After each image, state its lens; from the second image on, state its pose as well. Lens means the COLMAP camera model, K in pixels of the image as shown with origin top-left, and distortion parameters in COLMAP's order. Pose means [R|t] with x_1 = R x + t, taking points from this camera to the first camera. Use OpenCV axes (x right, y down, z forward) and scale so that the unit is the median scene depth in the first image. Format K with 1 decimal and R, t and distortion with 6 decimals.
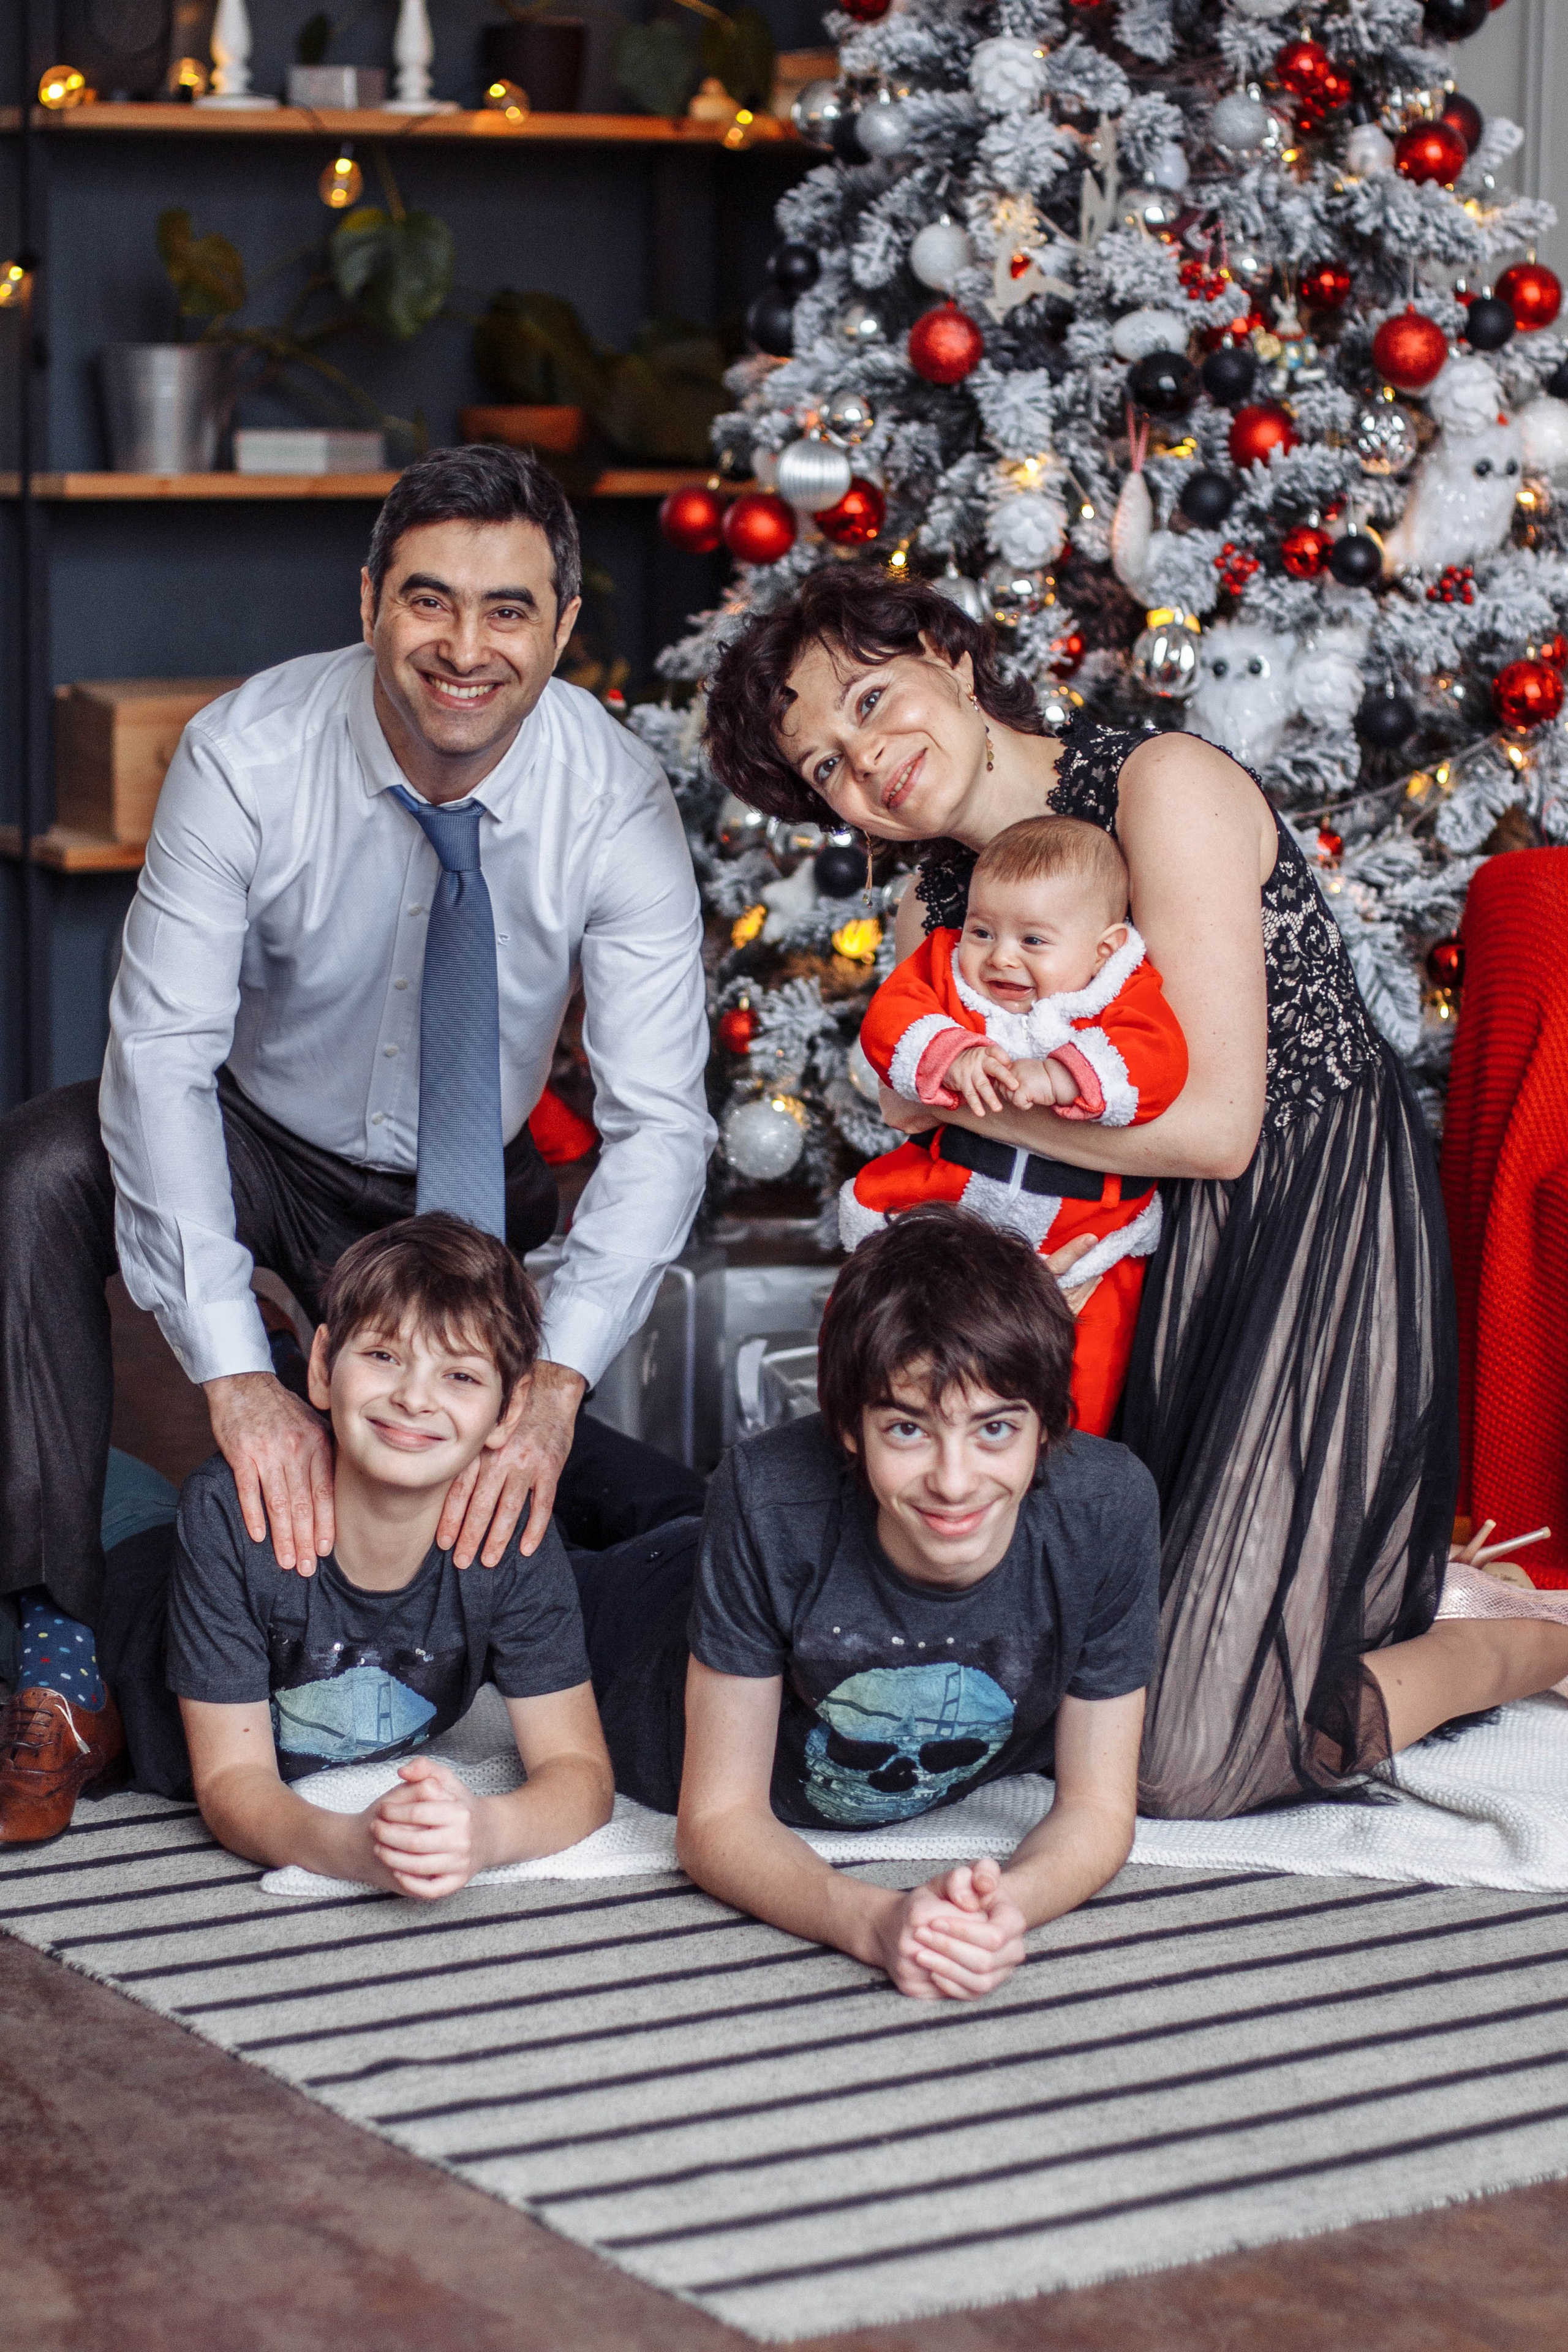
lens RADIAL K [[5320.6, 0, 784.0], [0, 5320.6, 1176.0], [0, 0, 1]] dist [-0.130331, -0.137548]
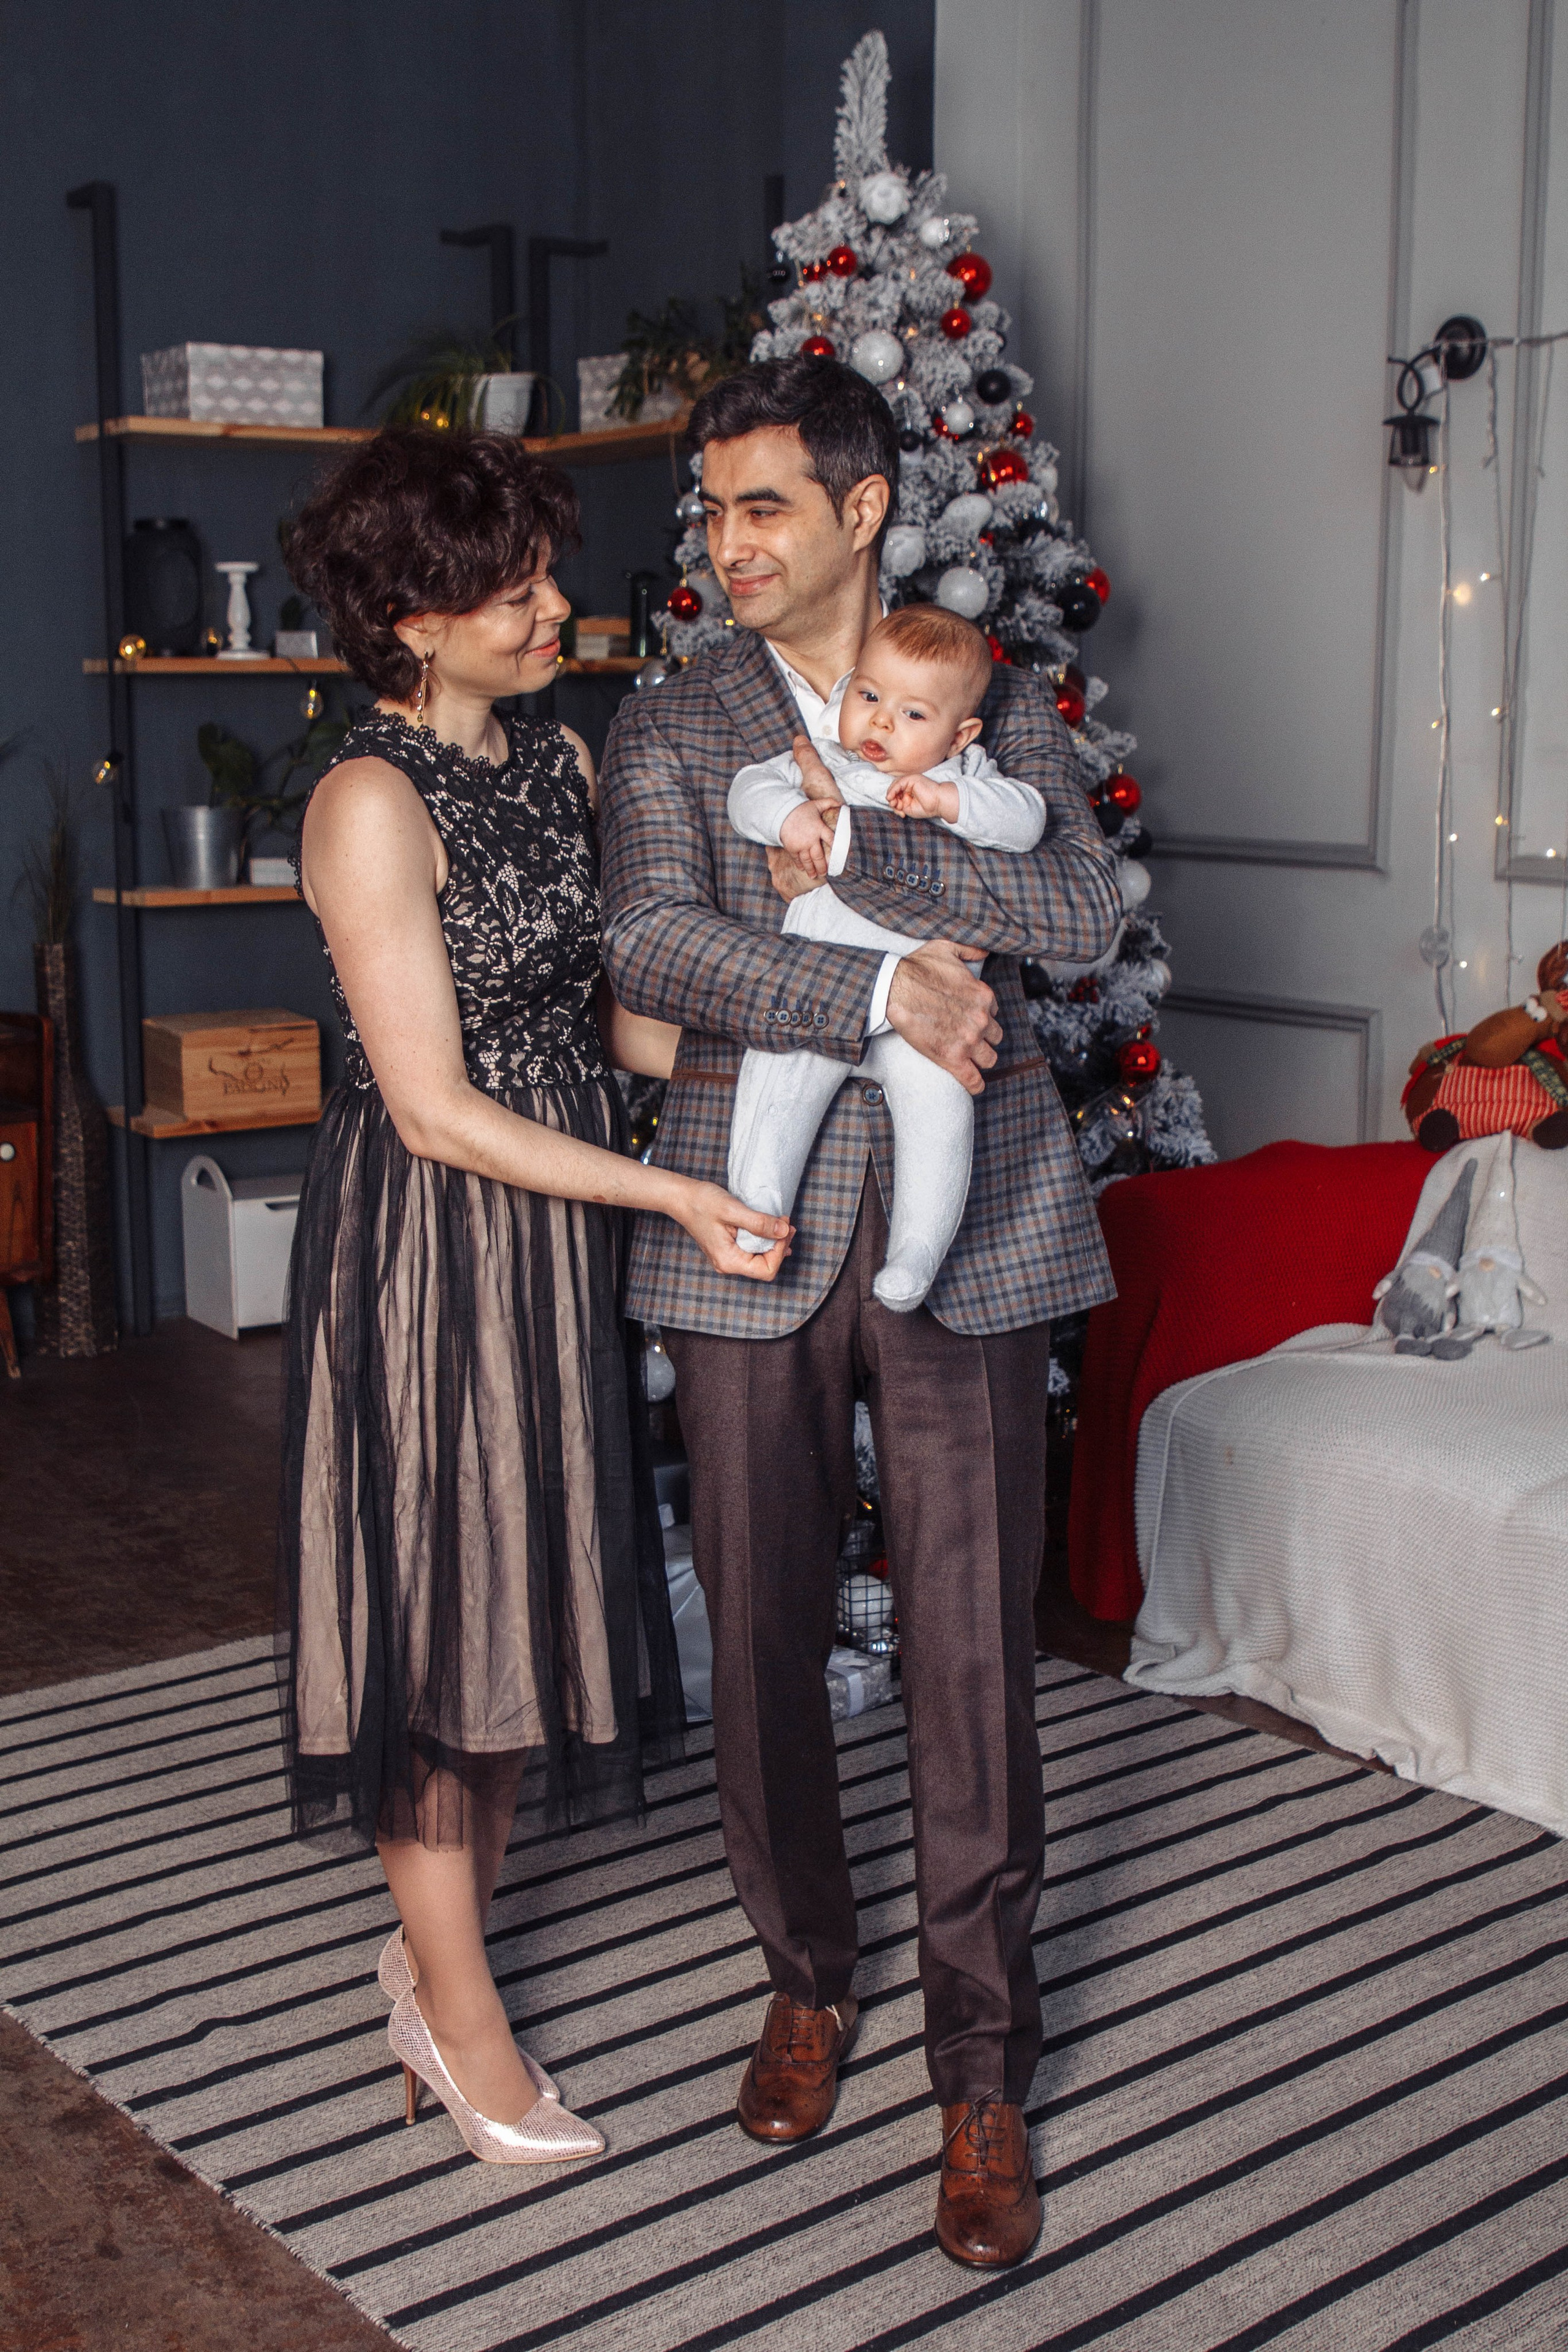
lens RADIAL K [[2748.4, 0, 812.0], [0, 2748.4, 1205.0], [0, 0, 1]] dist [-0.079927, 0.073889]
pose [[0.993471, -0.030430, 0.109955, -0.041395], [0.028511, 0.999413, 0.018983, -0.067847], [-0.110469, -0.015724, 0.993755, 0.223348]]
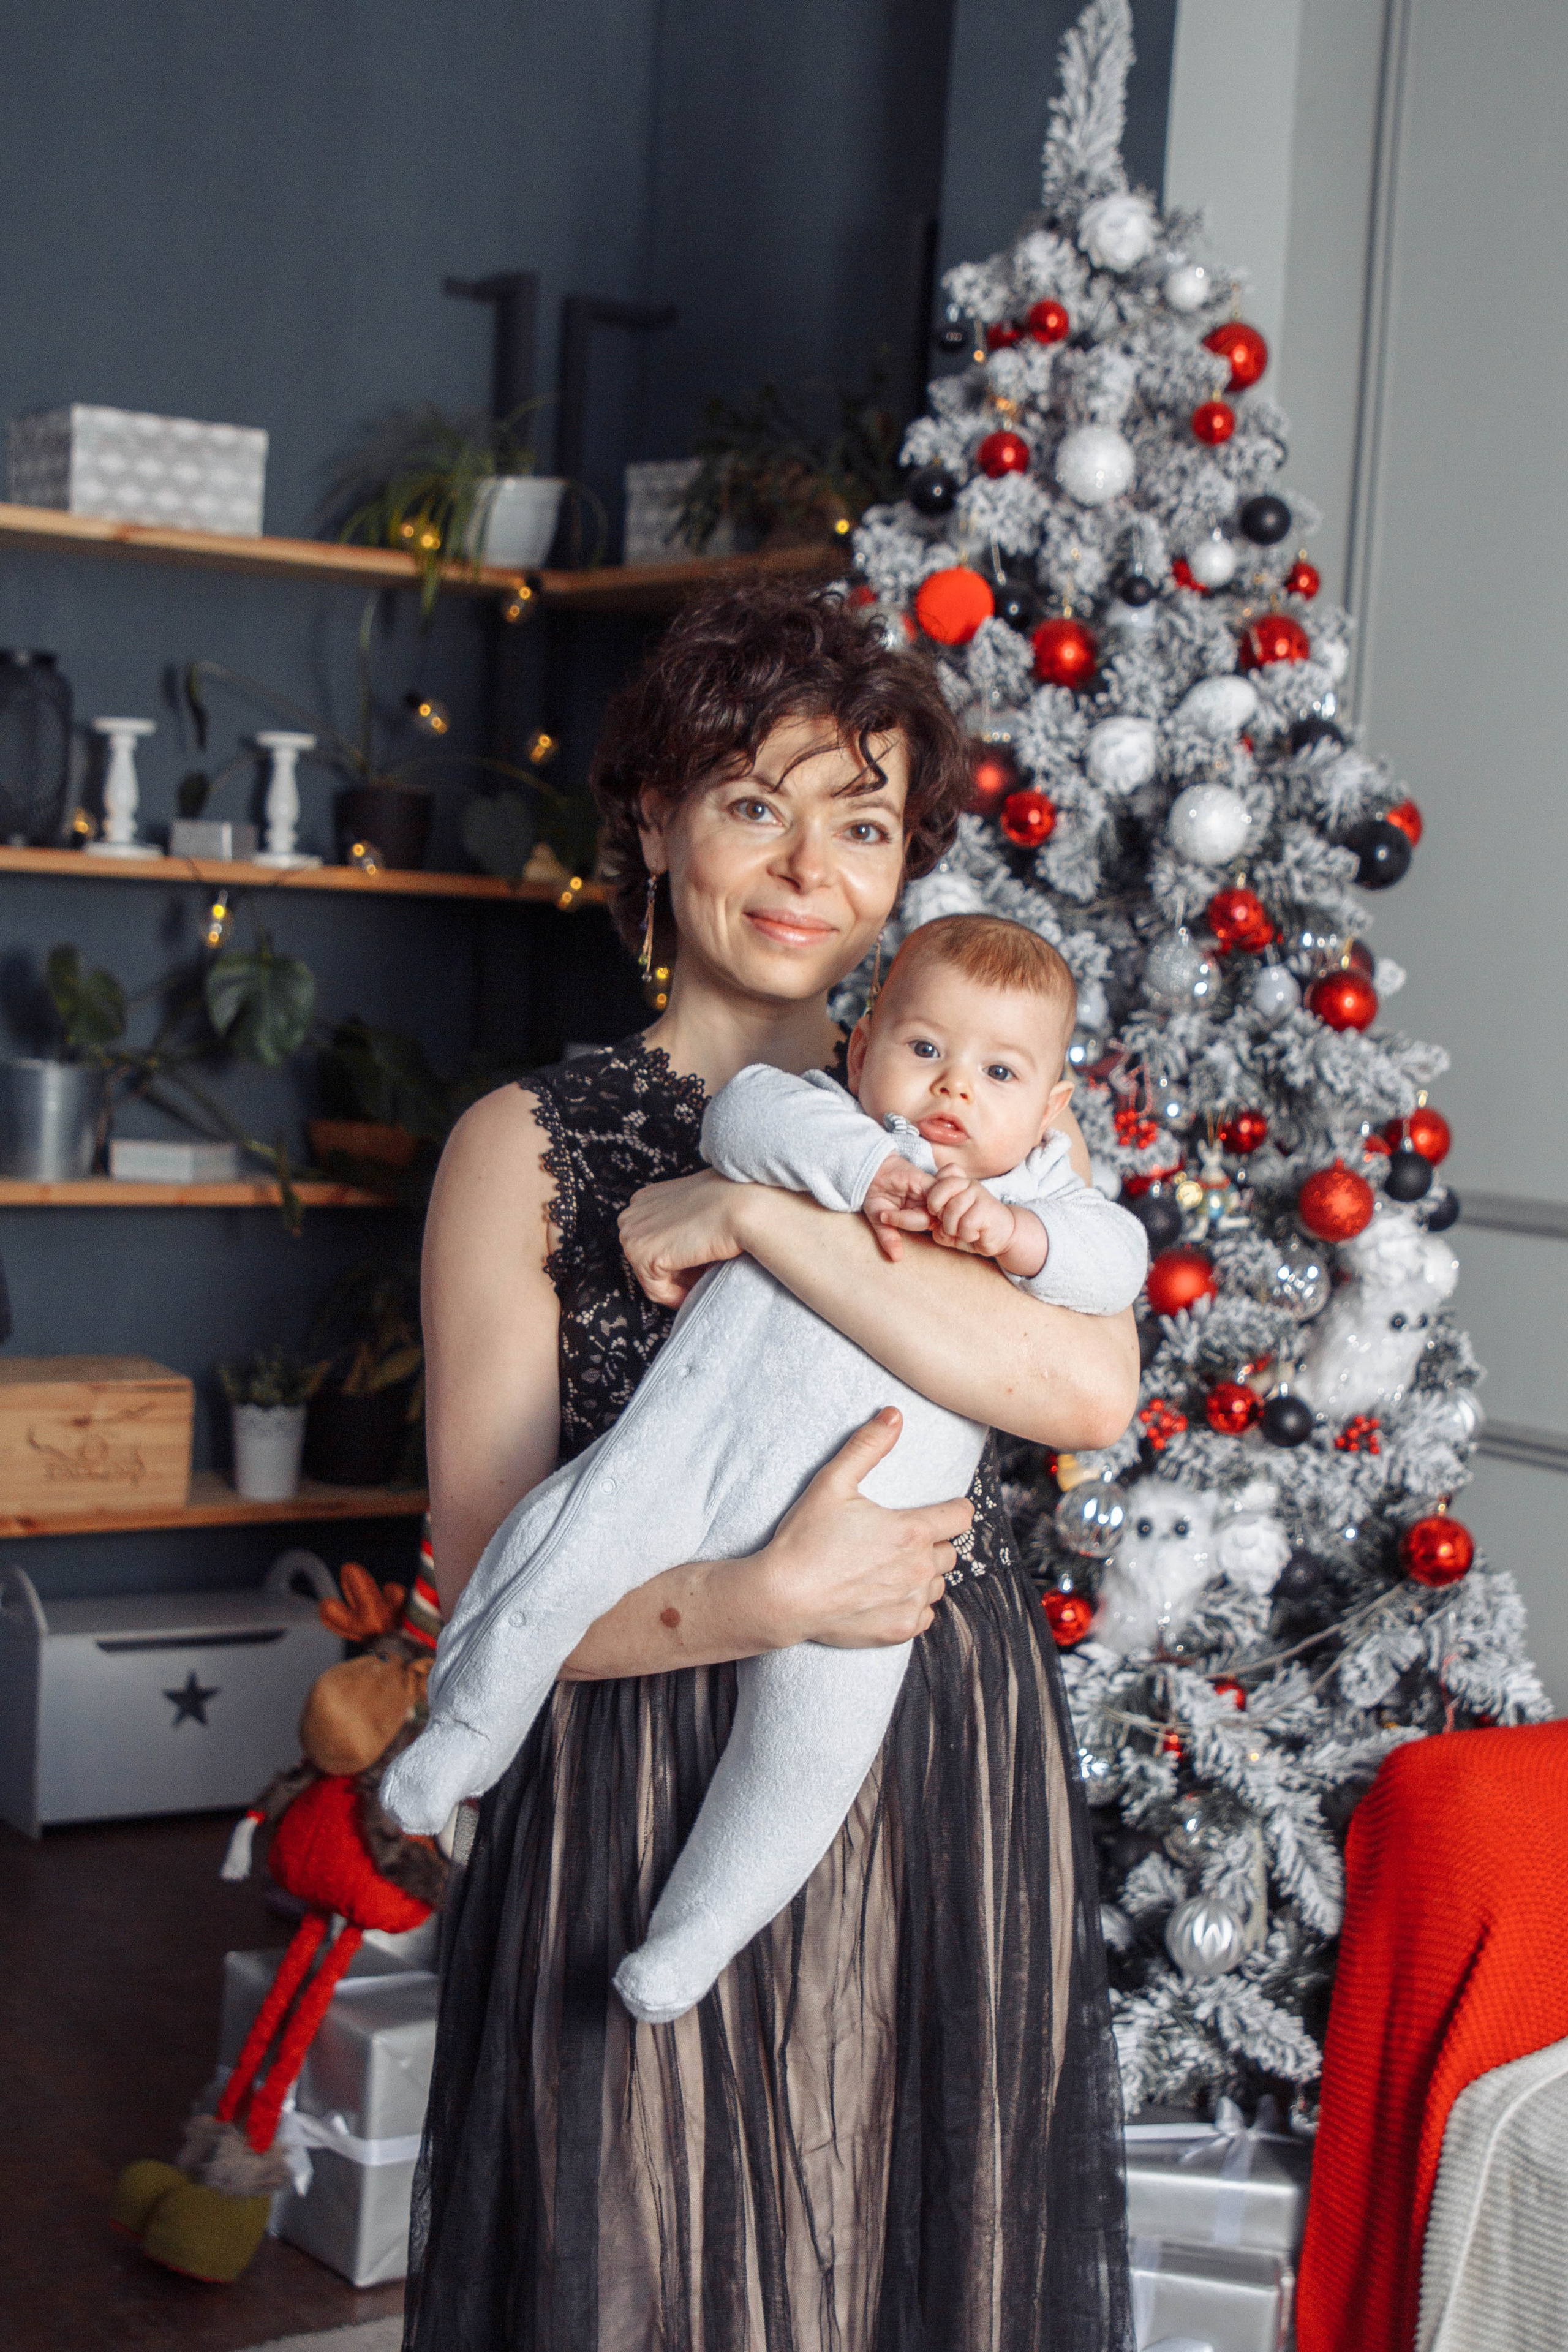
lens RADIAL K [[3633.1, 0, 792.2], [0, 3633.1, 1227.7], [0, 0, 1]] dist [-0.017925, 0.061788]
pose [[0.994853, 0.038456, 0.093746, -0.046199], [-0.030468, 0.995898, -0.085200, -0.090031], [-0.096638, 0.081905, 0.991944, 0.333686]]
